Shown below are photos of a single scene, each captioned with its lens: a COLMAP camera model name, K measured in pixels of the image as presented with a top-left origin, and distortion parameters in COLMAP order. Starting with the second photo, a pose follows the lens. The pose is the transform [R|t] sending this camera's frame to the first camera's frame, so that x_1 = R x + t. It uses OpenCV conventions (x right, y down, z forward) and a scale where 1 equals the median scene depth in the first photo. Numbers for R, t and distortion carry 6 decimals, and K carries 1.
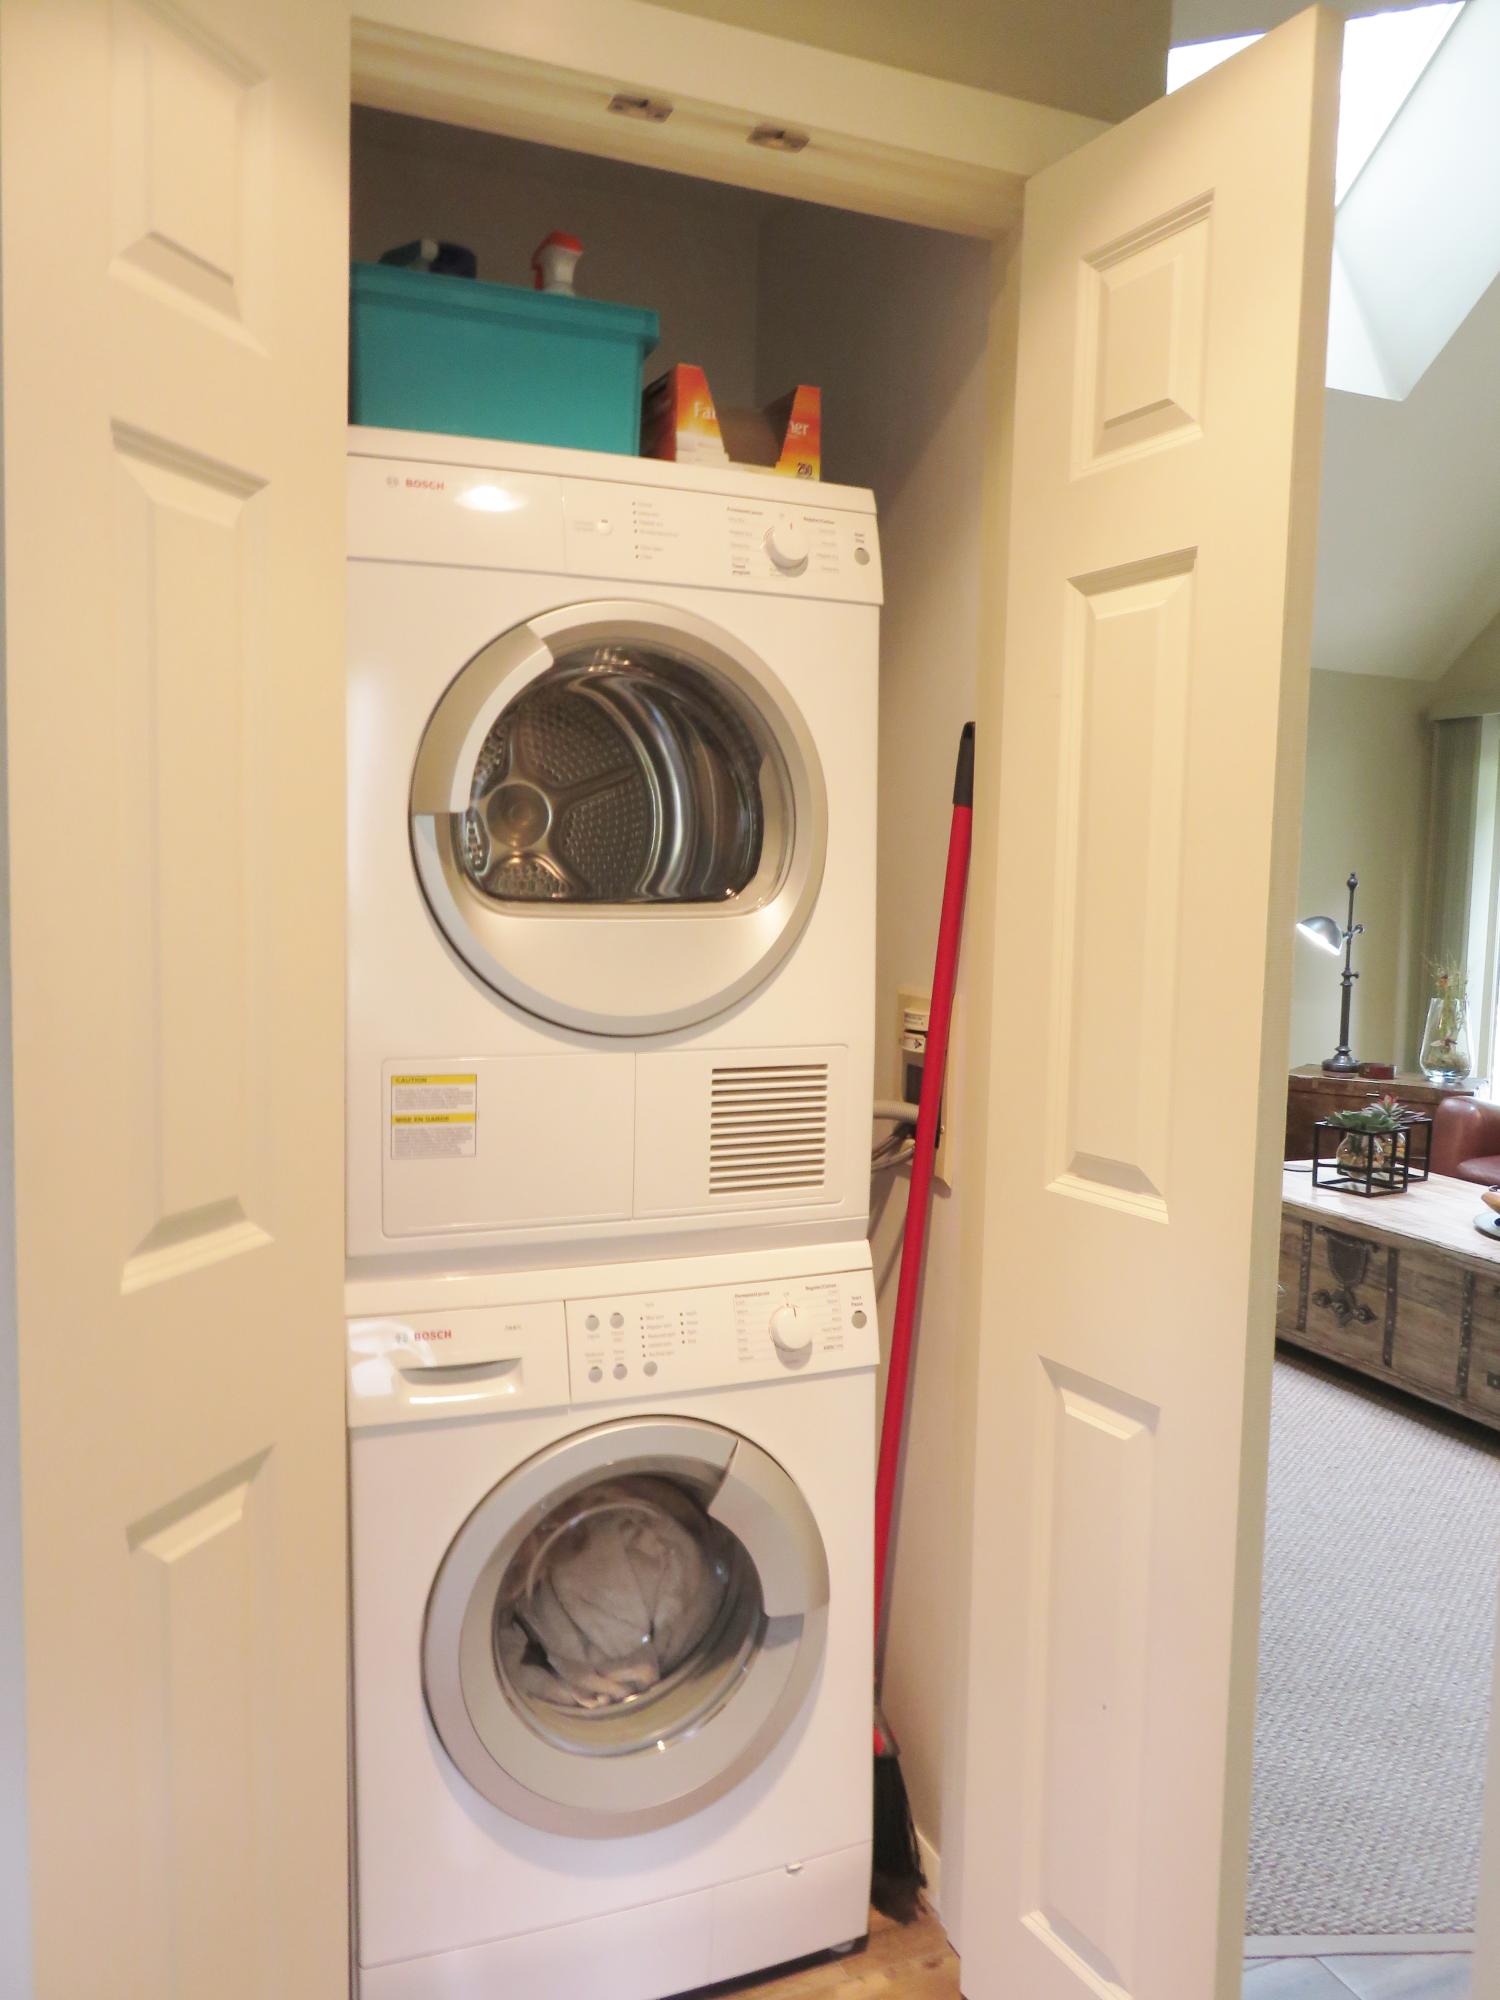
lens RADIAL K [[1502.5, 0, 750.0], [0, 1502.5, 1000.0], [0, 0, 1]] dist [0.017101, -0.004153]
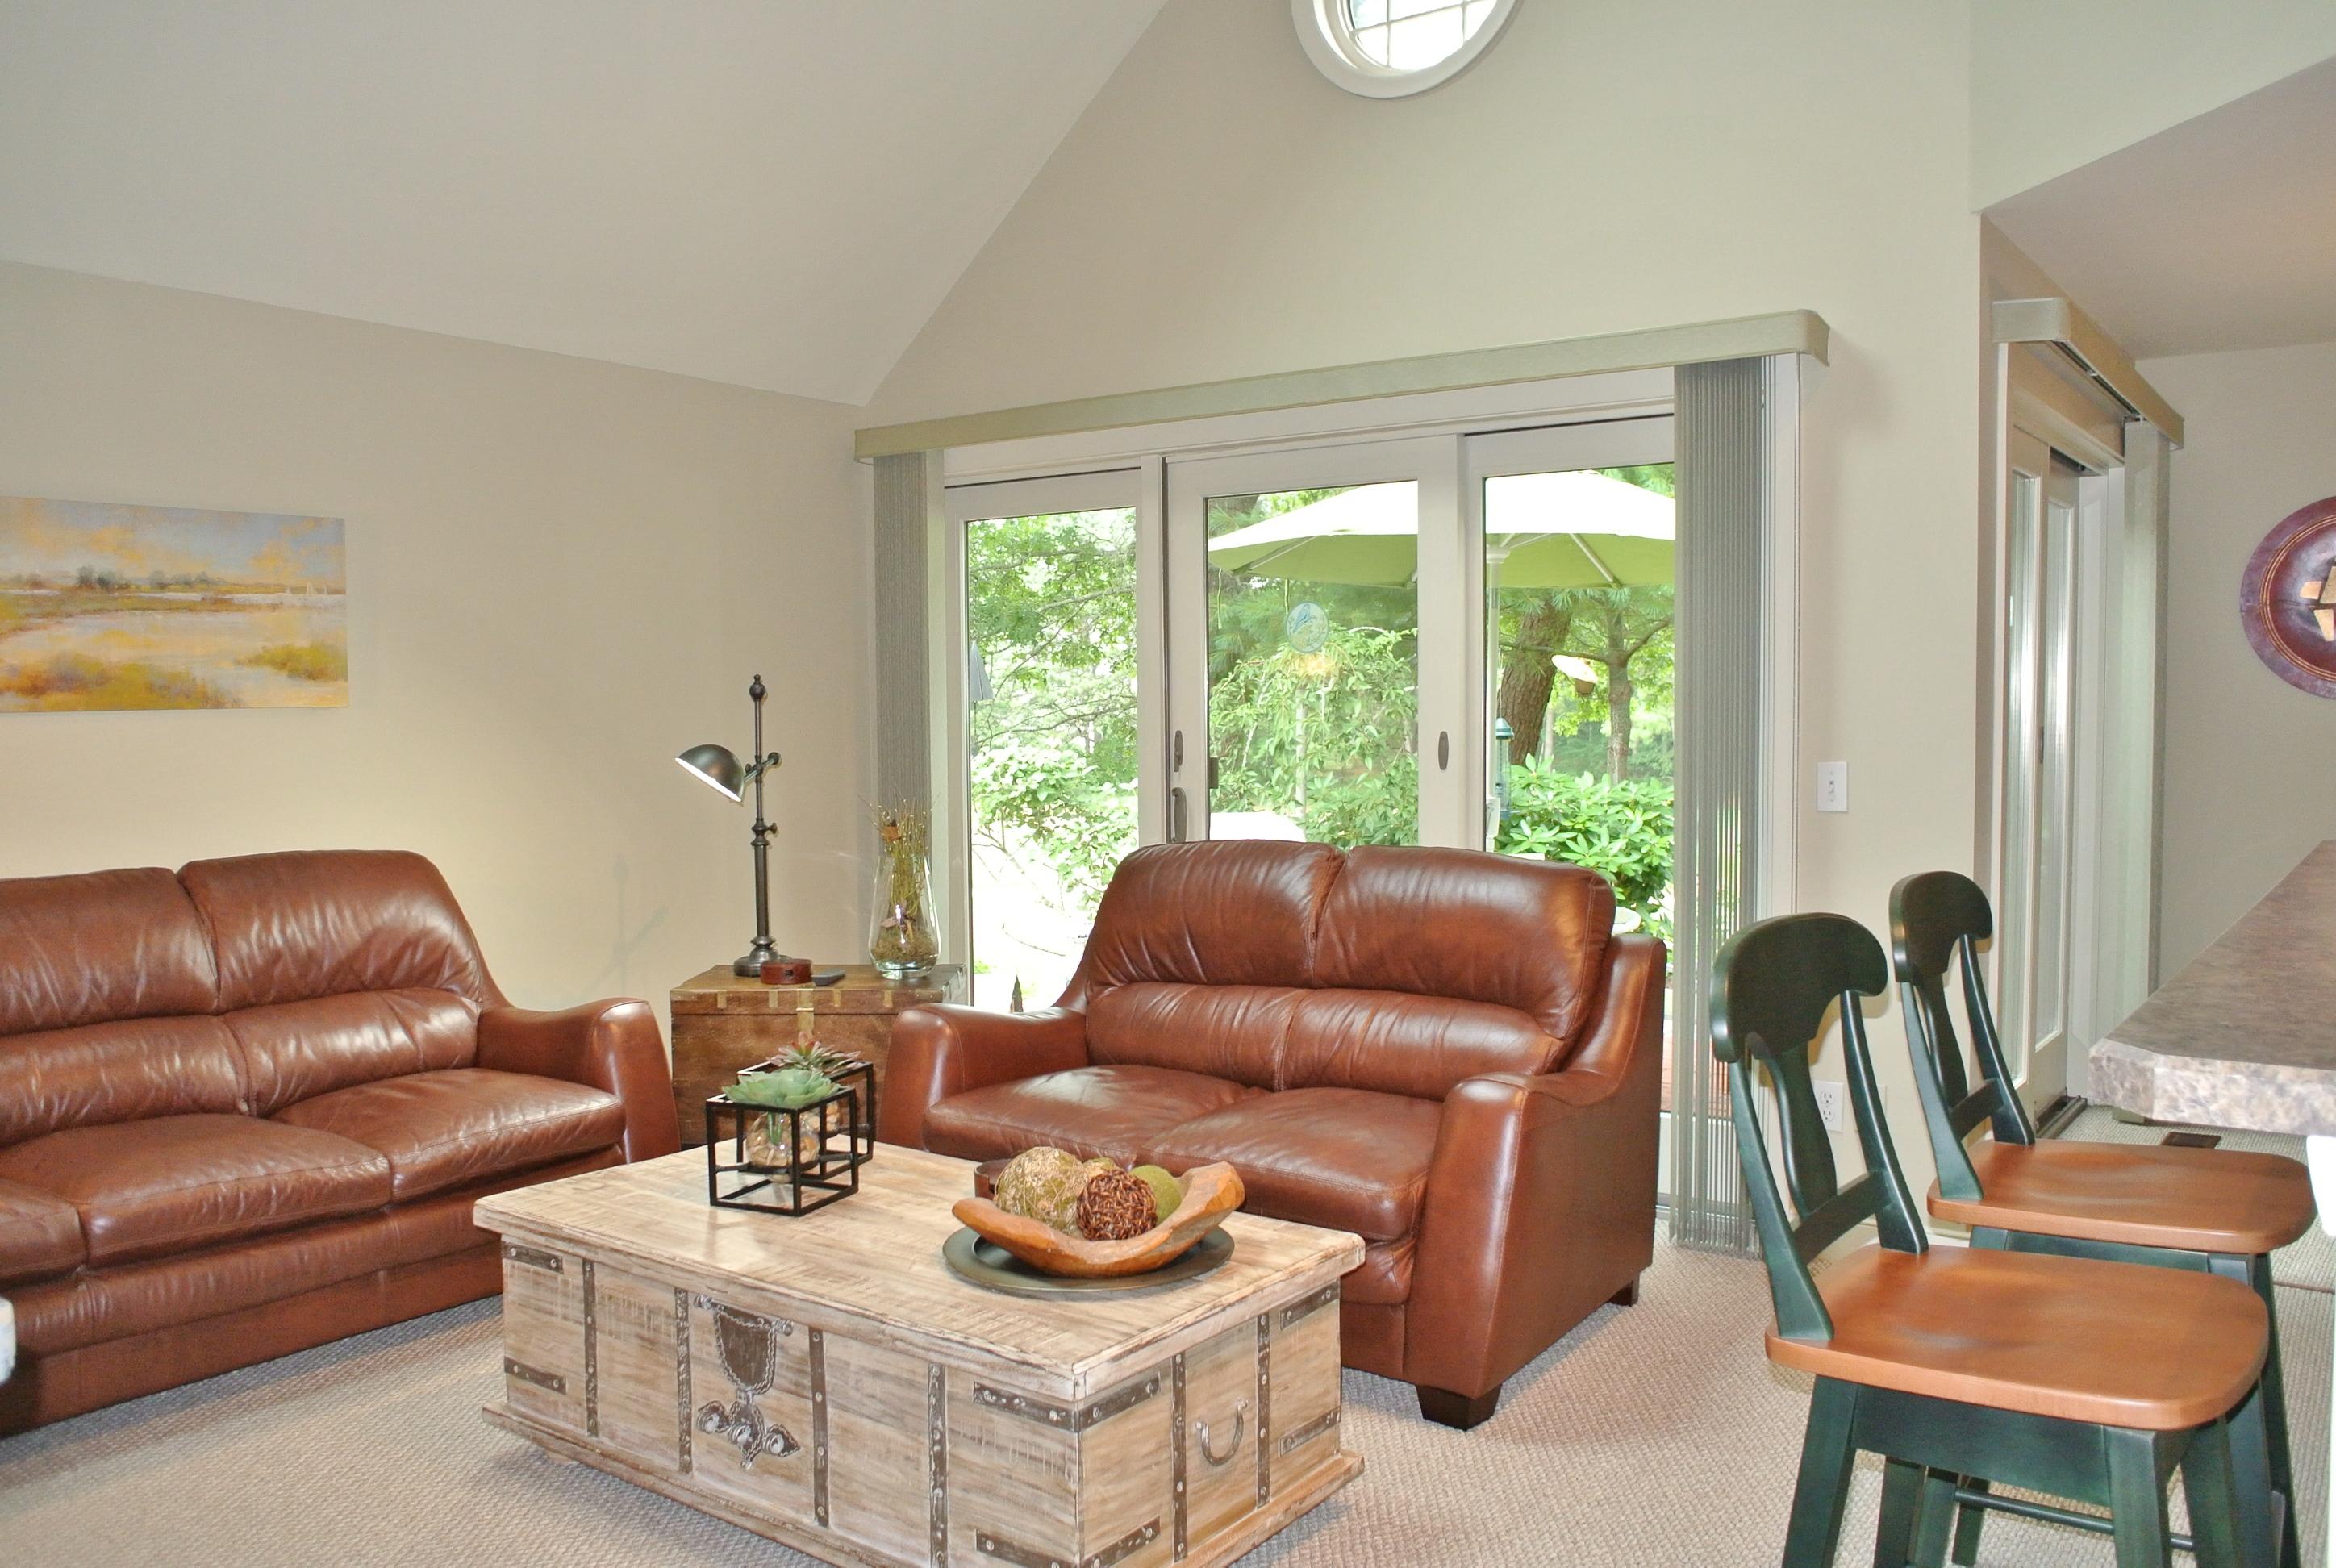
lens RADIAL K [[1817.5, 0, 1168.0], [0, 1817.5, 784.0], [0, 0, 1]] dist [-0.069289, 0.055376]
pose [[0.844680, -0.053616, 0.532580, 0.161296], [0.069995, 0.997491, -0.010592, -0.020279], [-0.530675, 0.046225, 0.846314, 0.295497]]
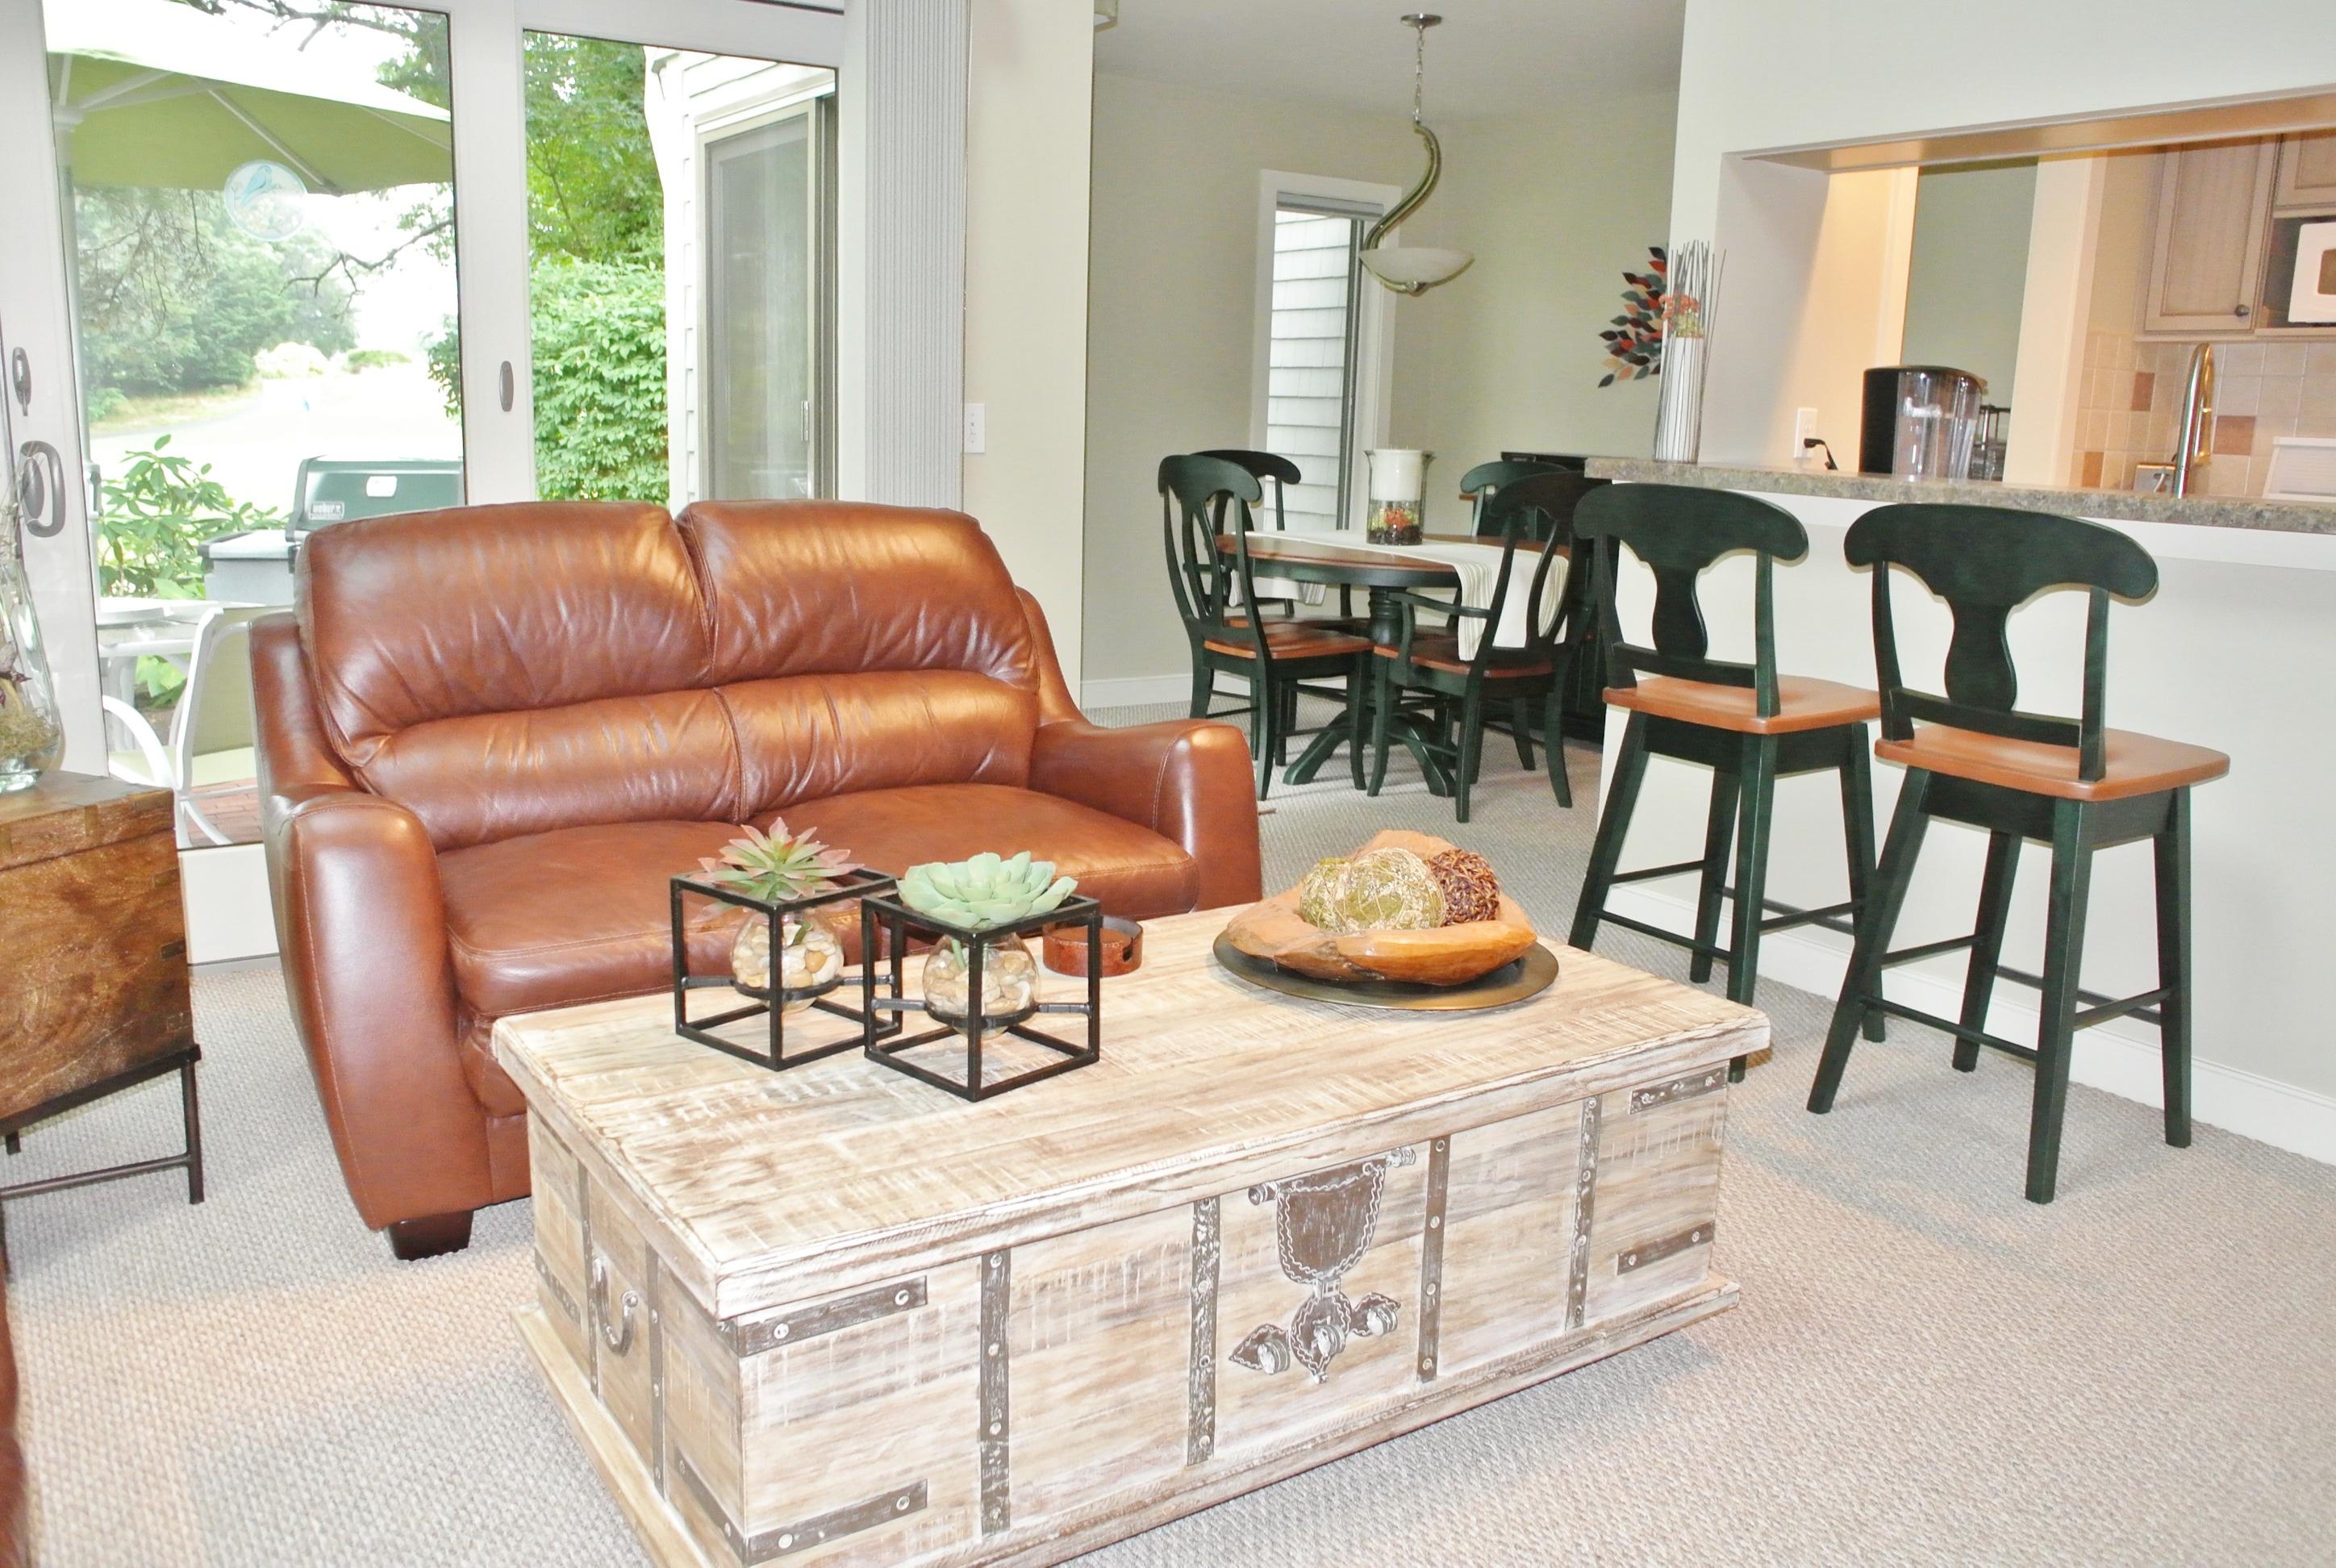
lens RADIAL K [[1816.4, 0, 1128.5], [0, 1816.4, 780.2], [0, 0, 1]] dist [-0.060437, 0.059716]
pose [[-0.209112, -0.222919, 0.952145, -0.016468], [0.046472, 0.970305, 0.237377, -0.048862], [-0.976787, 0.093886, -0.192543, 1.017987]]
